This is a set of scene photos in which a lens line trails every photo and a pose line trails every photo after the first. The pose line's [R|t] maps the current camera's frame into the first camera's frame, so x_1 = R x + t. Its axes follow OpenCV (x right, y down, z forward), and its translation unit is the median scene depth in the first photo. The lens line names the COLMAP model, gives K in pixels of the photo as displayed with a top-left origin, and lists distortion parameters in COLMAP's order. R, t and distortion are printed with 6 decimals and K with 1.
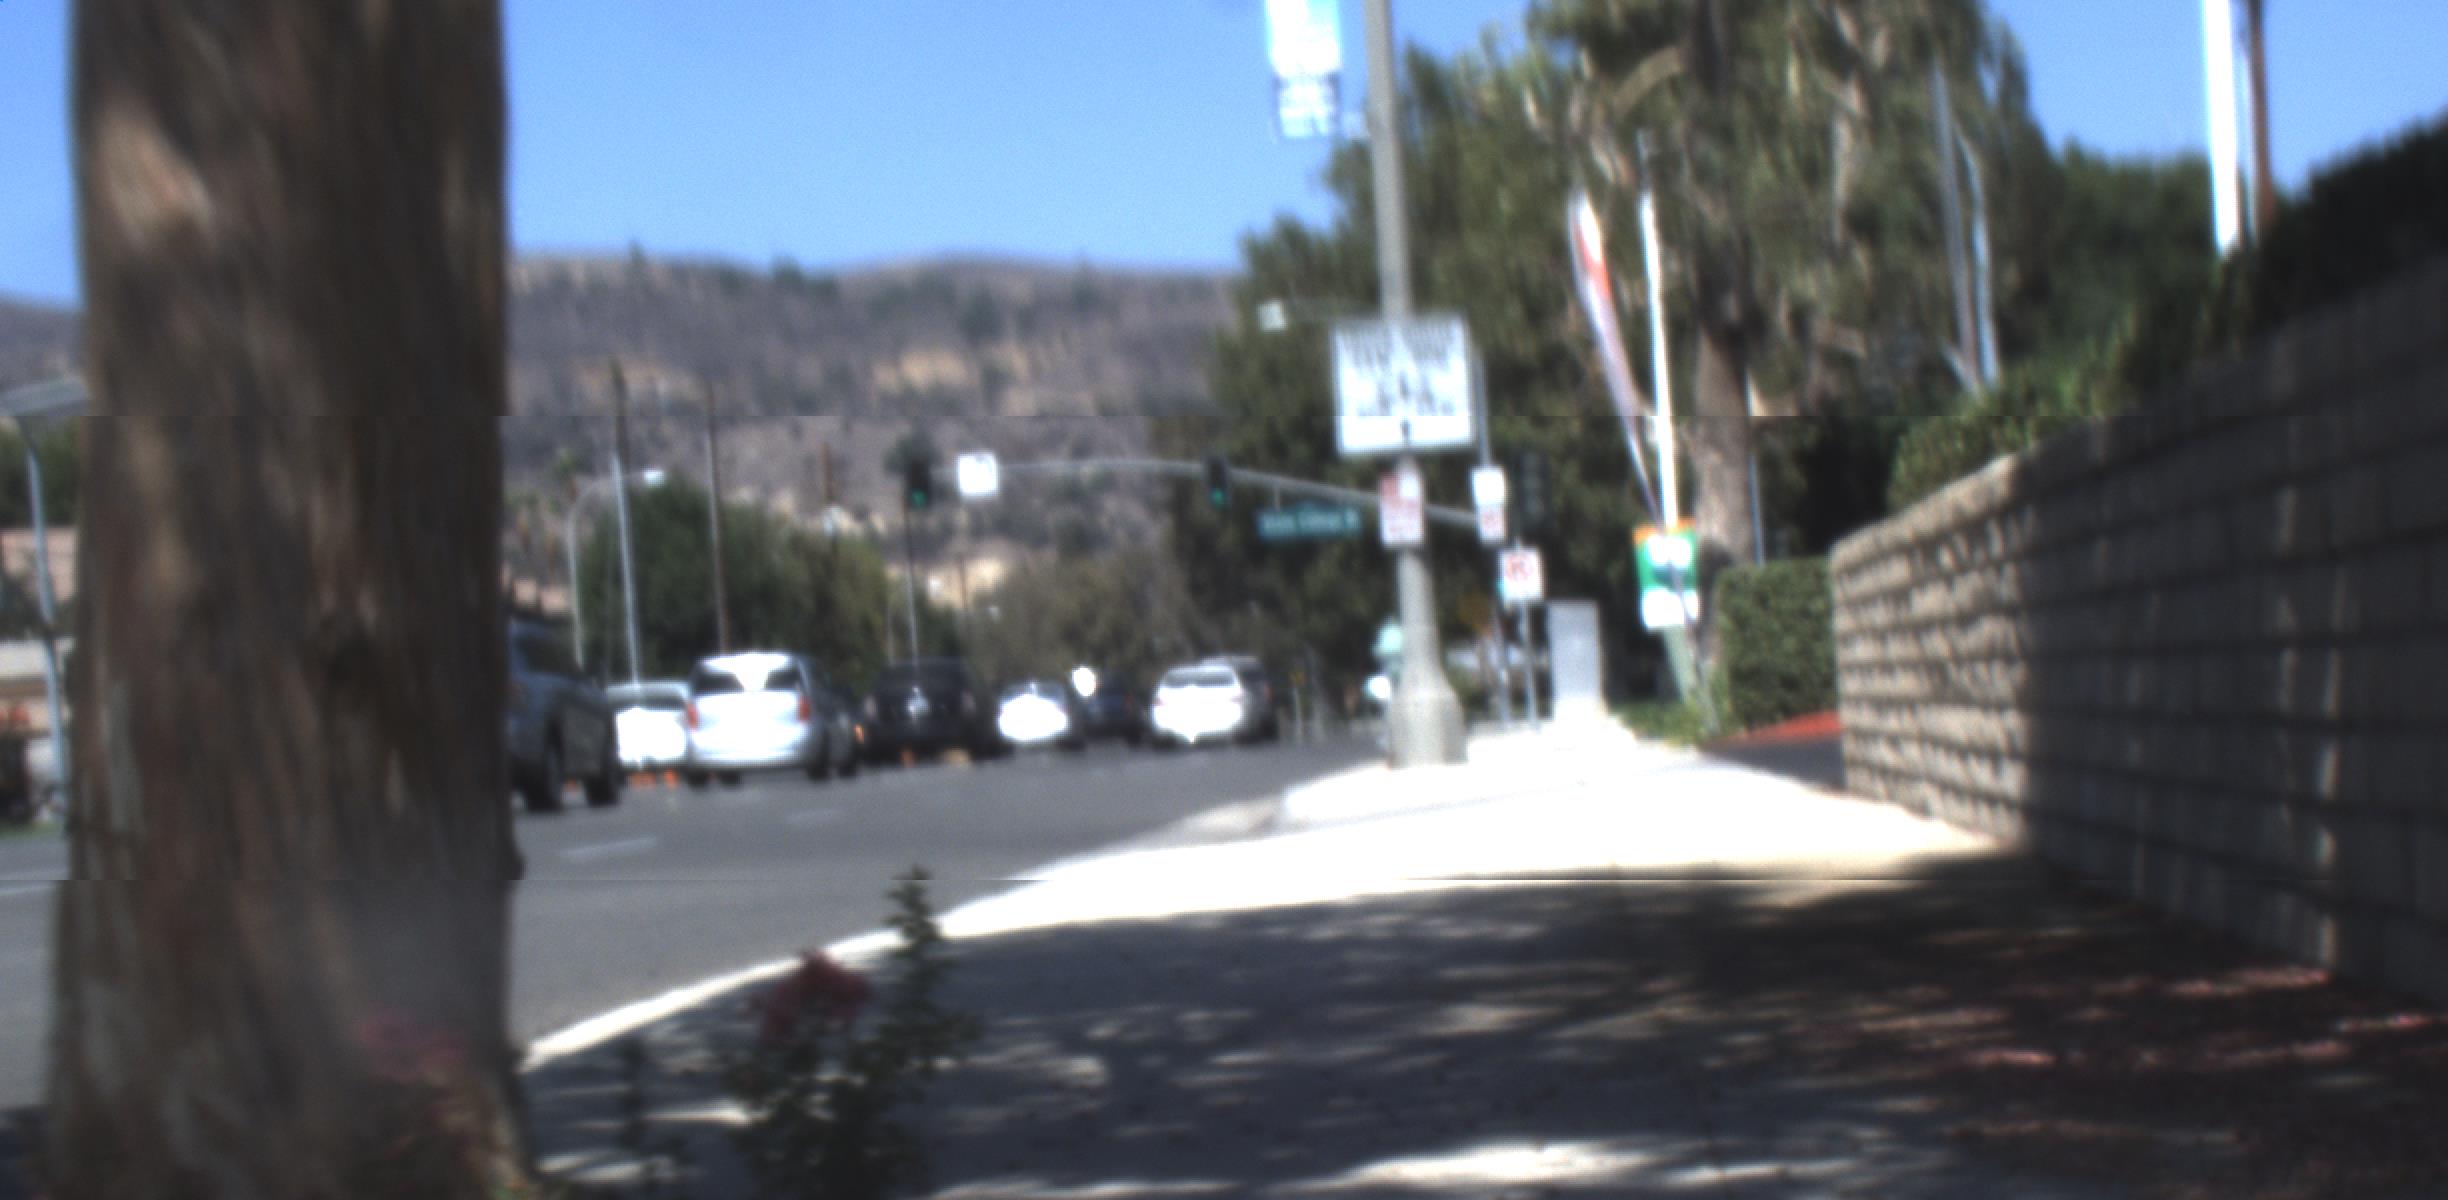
lens RADIAL K [[7166.6, 0, 1224.0], [0, 7166.6, 600.0], [0, 0, 1]] dist [0.120691, 0.725163]
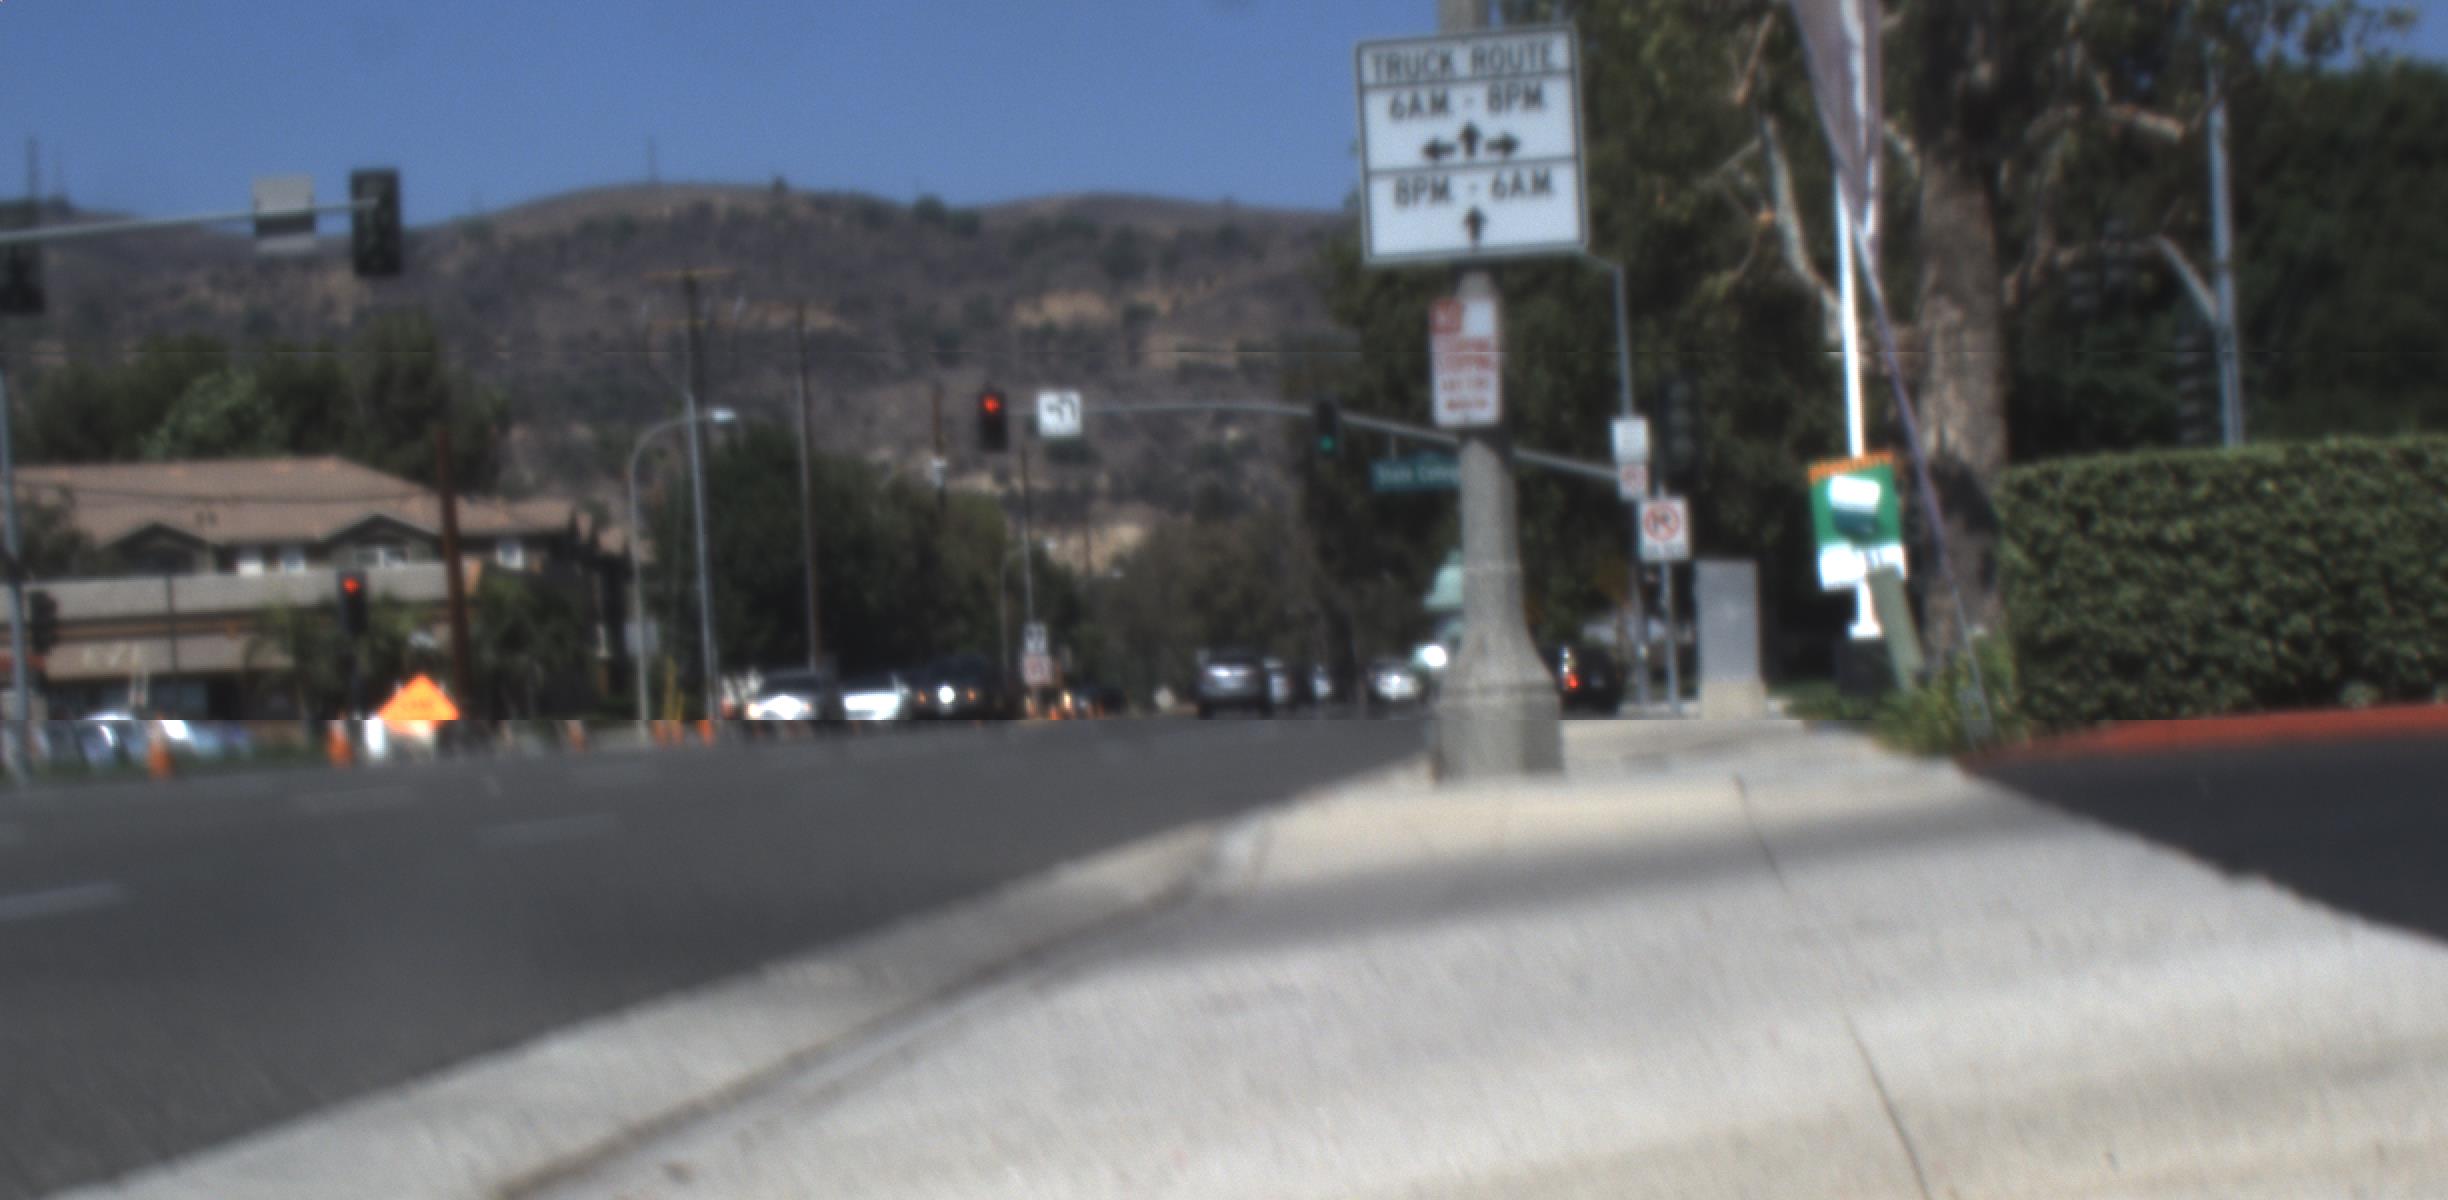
lens RADIAL K [[7166.6, 0, 1224.0], [0, 7166.6, 600.0], [0, 0, 1]] dist [0.120691, 0.725163]
pose [[0.999565, 0.021789, -0.019875, 0.005841], [-0.021702, 0.999754, 0.004618, 0.001701], [0.019970, -0.004184, 0.999792, 0.136774]]
